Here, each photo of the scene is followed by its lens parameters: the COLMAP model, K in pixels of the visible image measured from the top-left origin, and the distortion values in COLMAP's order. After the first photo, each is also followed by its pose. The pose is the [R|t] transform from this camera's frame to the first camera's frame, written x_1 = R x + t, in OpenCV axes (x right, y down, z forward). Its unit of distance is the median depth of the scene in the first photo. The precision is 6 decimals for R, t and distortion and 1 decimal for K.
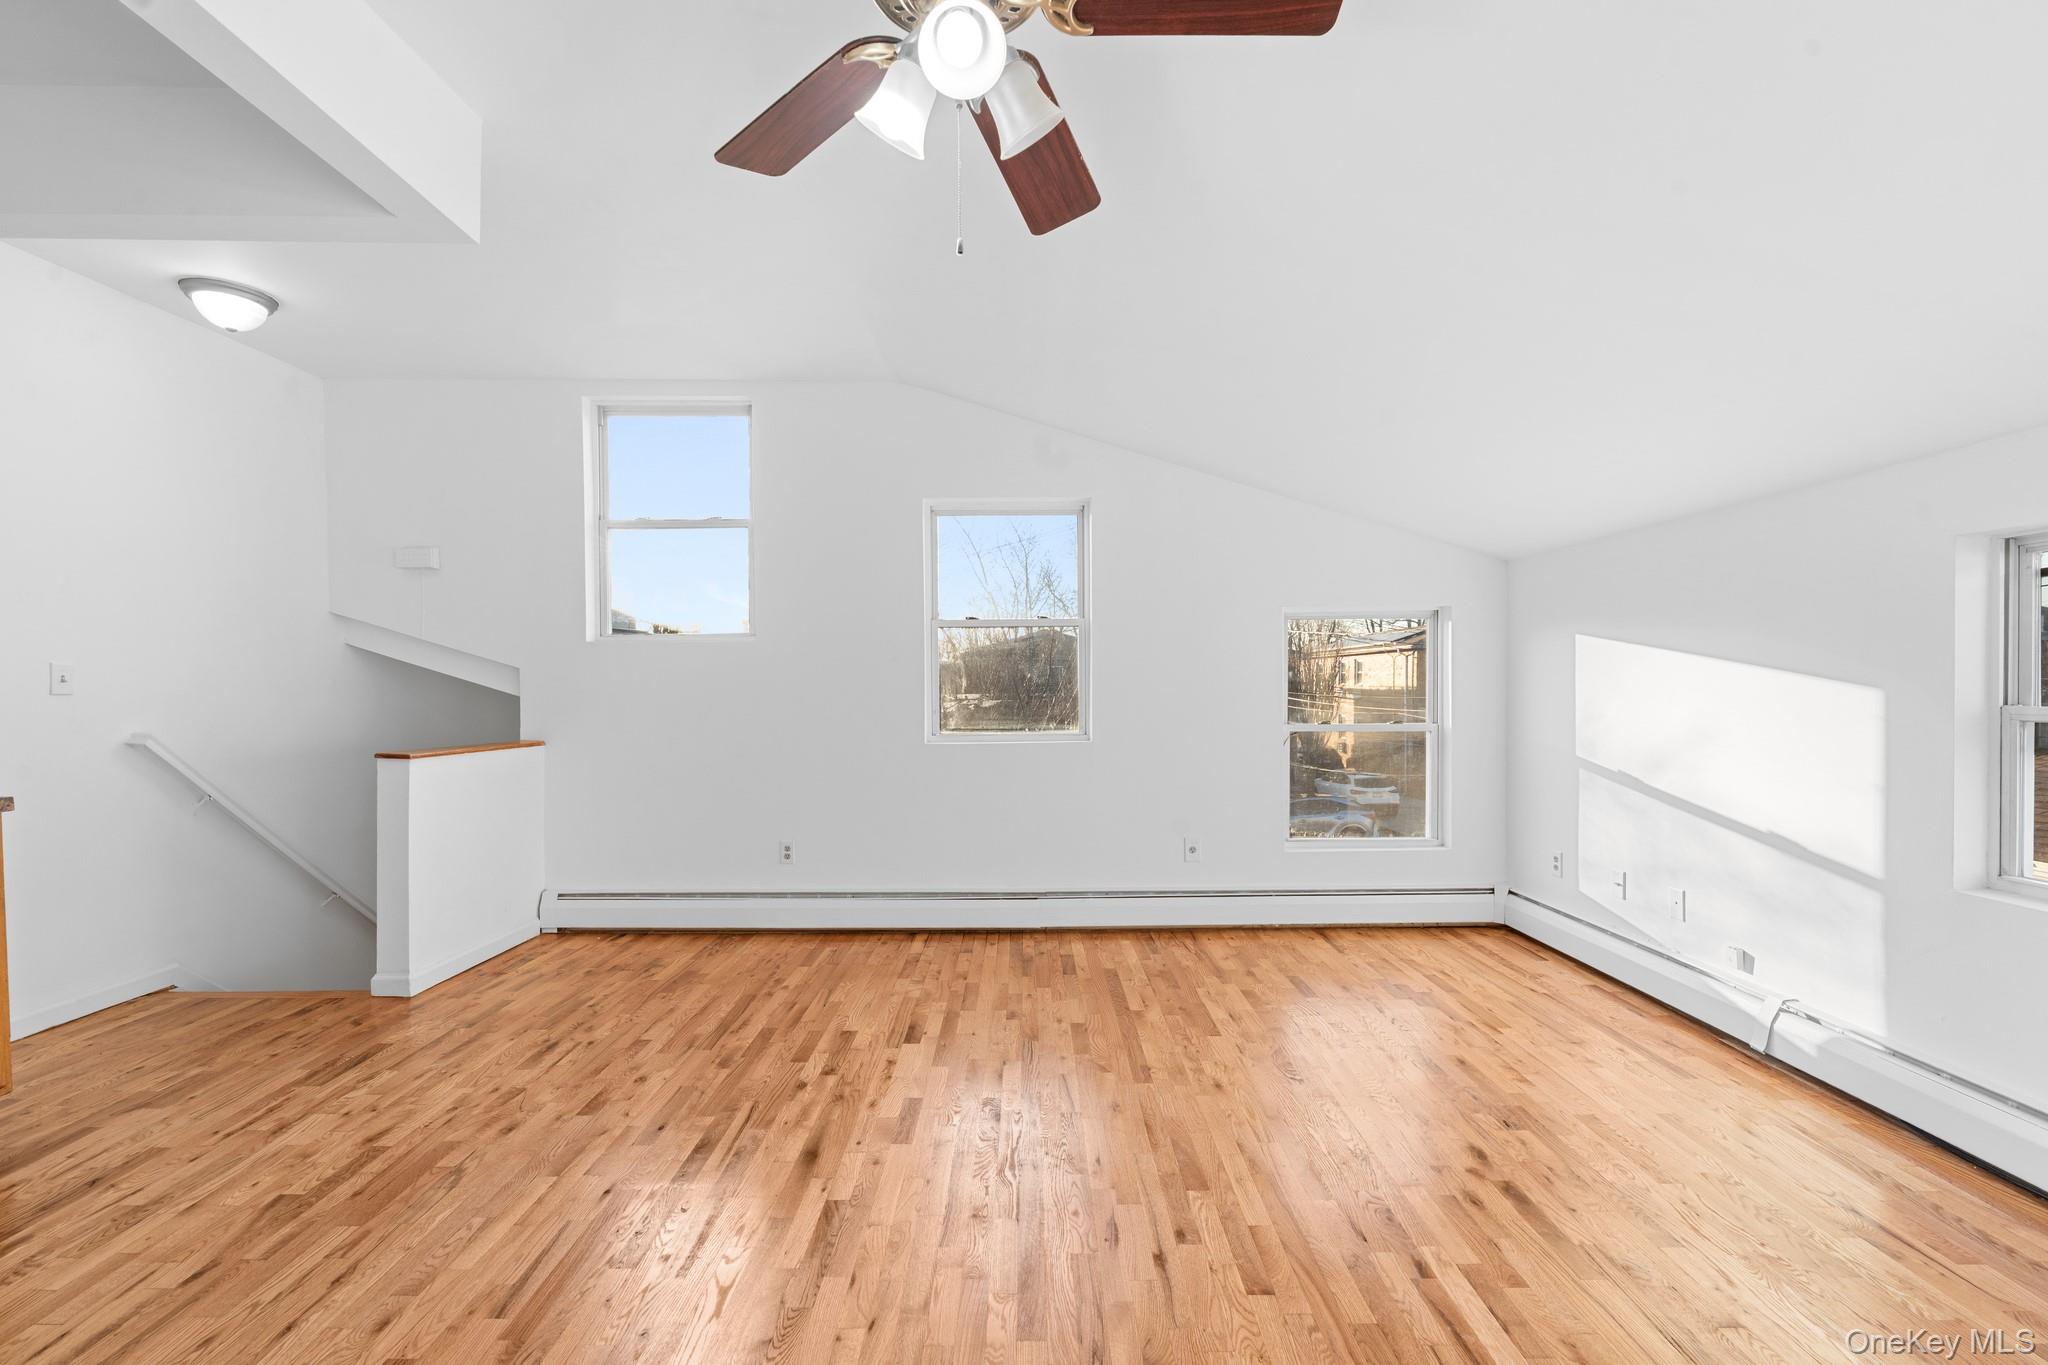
lens RADIAL K [[862.3, 0, 1012.6], [0, 862.3, 693.9], [0, 0, 1]] dist [0.002364, -0.000659]
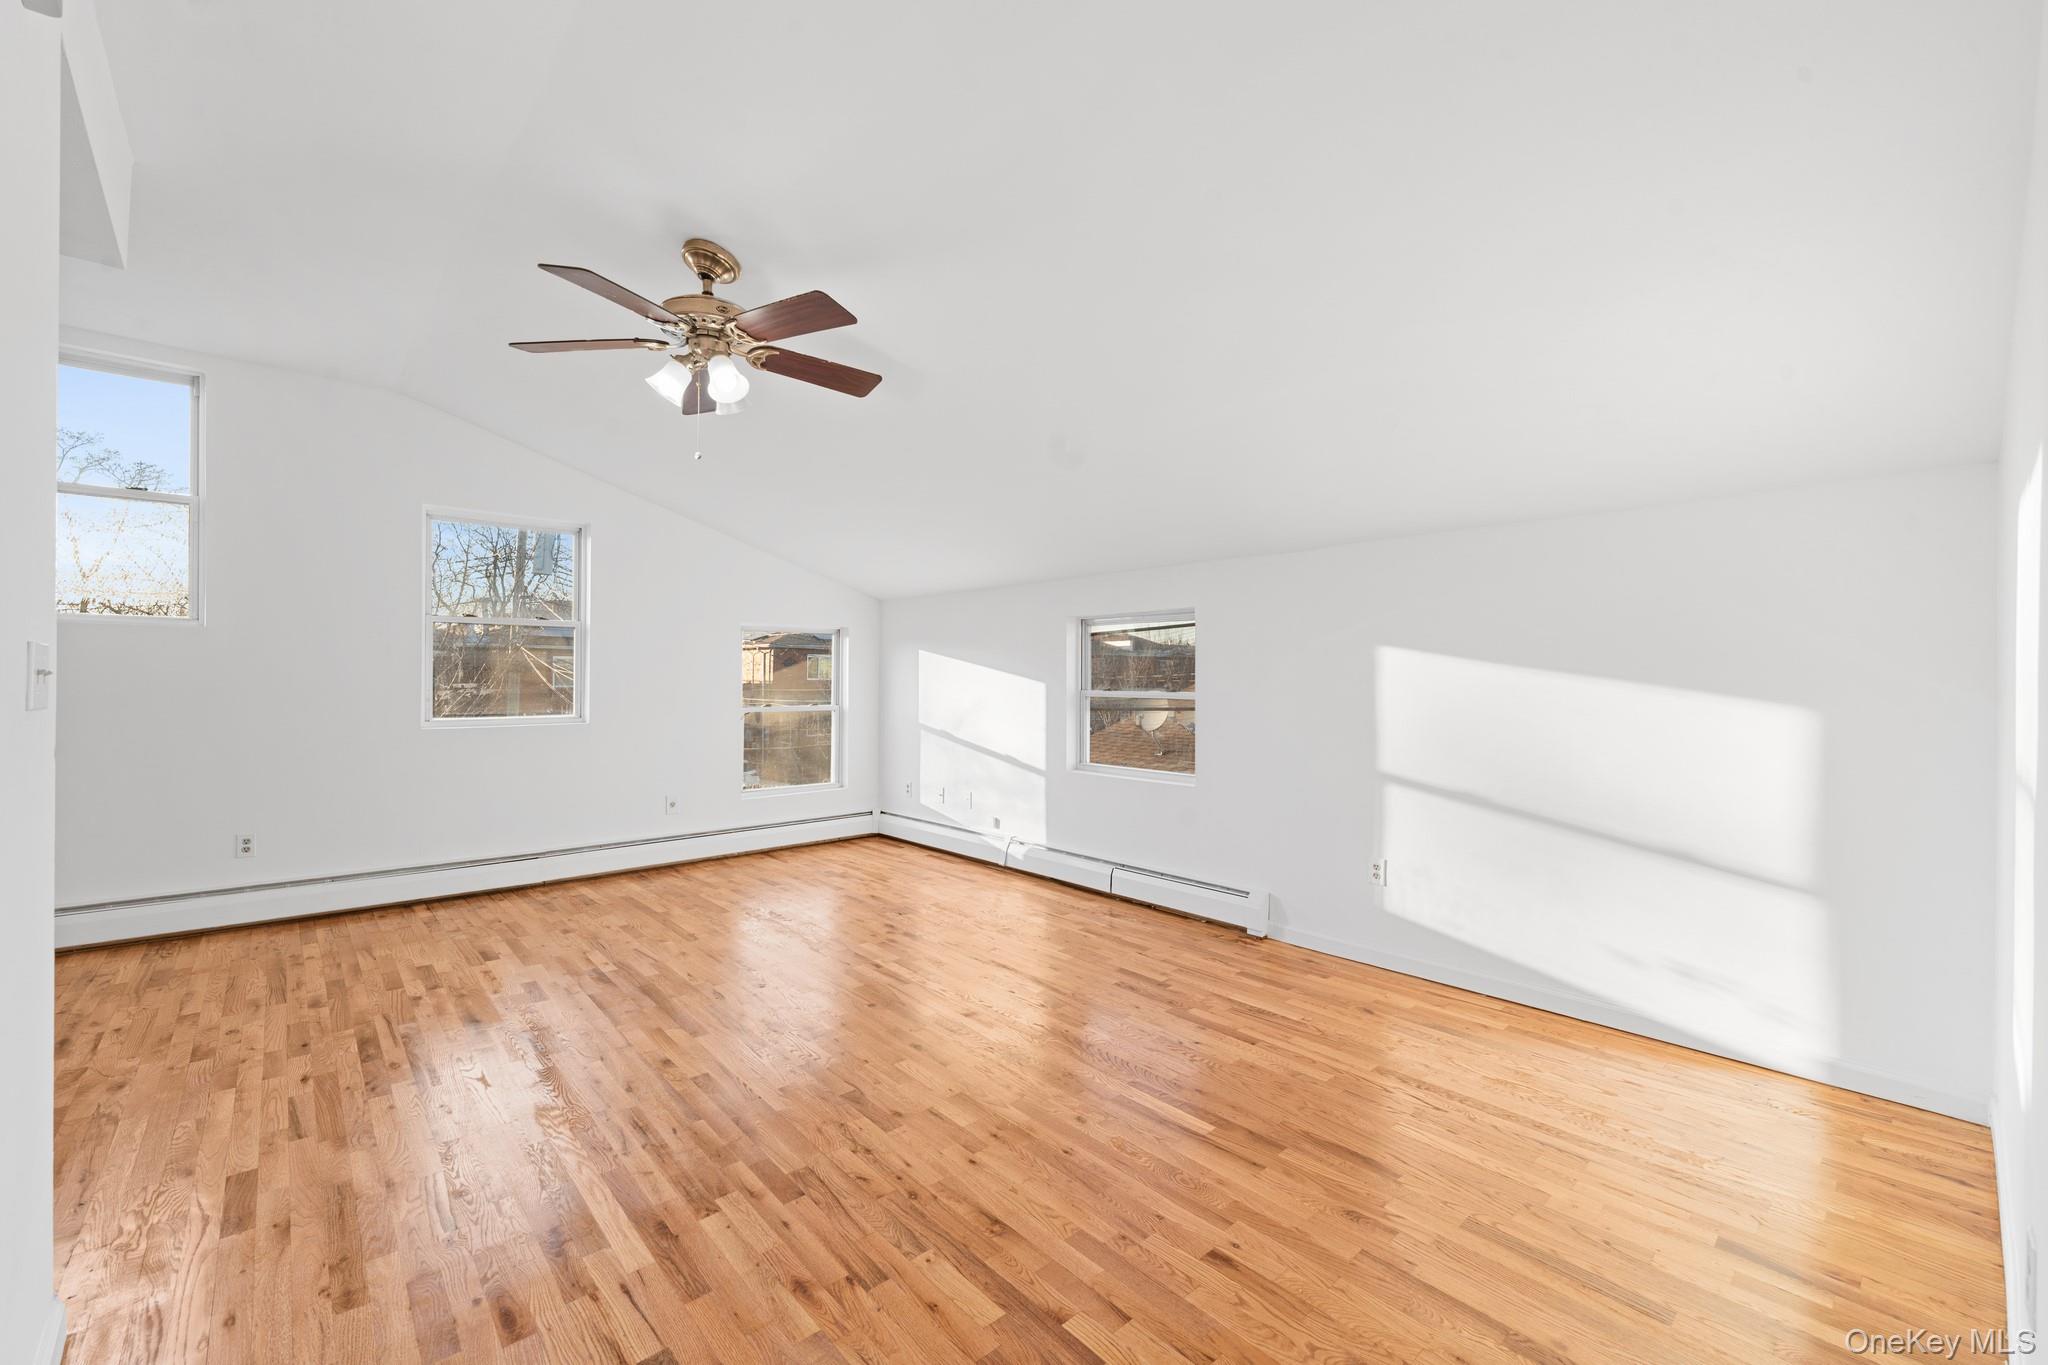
lens RADIAL K [[841.4, 0, 1027.3], [0, 841.4, 678.6], [0, 0, 1]] dist [-0.000704, -0.001089]
pose [[0.735530, 0.009716, 0.677422, -0.353212], [-0.002773, 0.999932, -0.011331, 0.005985], [-0.677486, 0.006455, 0.735507, -0.402855]]
